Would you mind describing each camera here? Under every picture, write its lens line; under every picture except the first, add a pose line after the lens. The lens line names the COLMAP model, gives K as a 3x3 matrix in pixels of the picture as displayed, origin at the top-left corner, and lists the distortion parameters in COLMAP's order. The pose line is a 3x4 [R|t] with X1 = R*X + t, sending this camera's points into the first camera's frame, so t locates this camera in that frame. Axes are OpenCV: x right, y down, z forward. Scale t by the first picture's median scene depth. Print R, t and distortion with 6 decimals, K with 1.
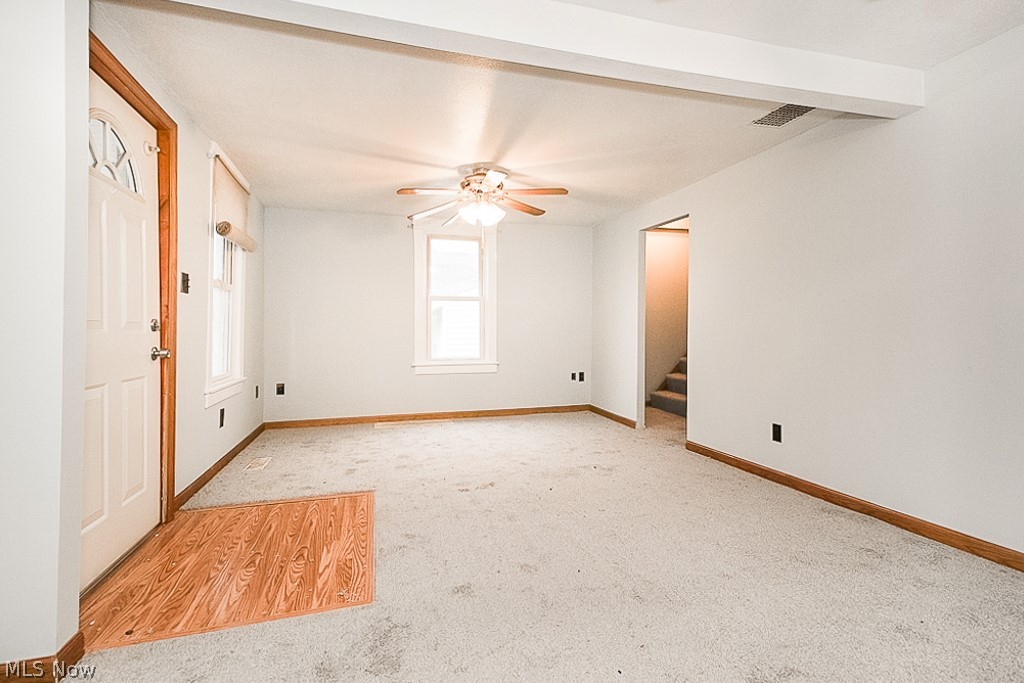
lens RADIAL K [[481.5, 0, 511.0], [0, 481.5, 326.7], [0, 0, 1]] dist [0.046779, -0.021936]
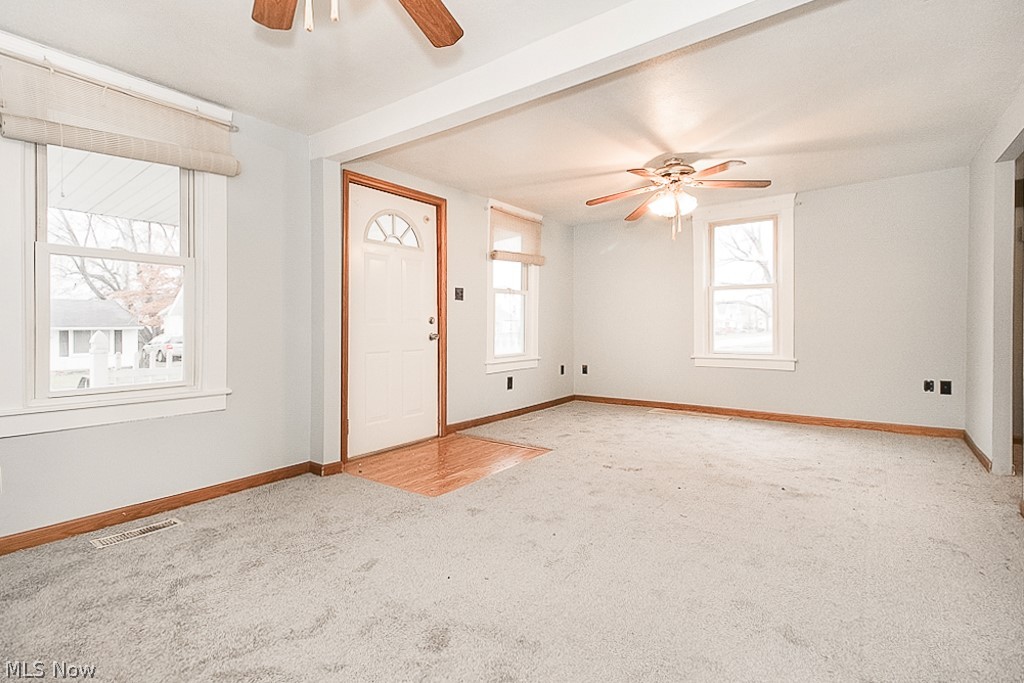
lens RADIAL K [[481.5, 0, 511.0], [0, 481.5, 326.7], [0, 0, 1]] dist [0.046779, -0.021936]
pose [[0.602269, 0.002443, -0.798290, 0.492856], [0.012483, 0.999844, 0.012478, -0.000176], [0.798196, -0.017480, 0.602144, 0.120935]]
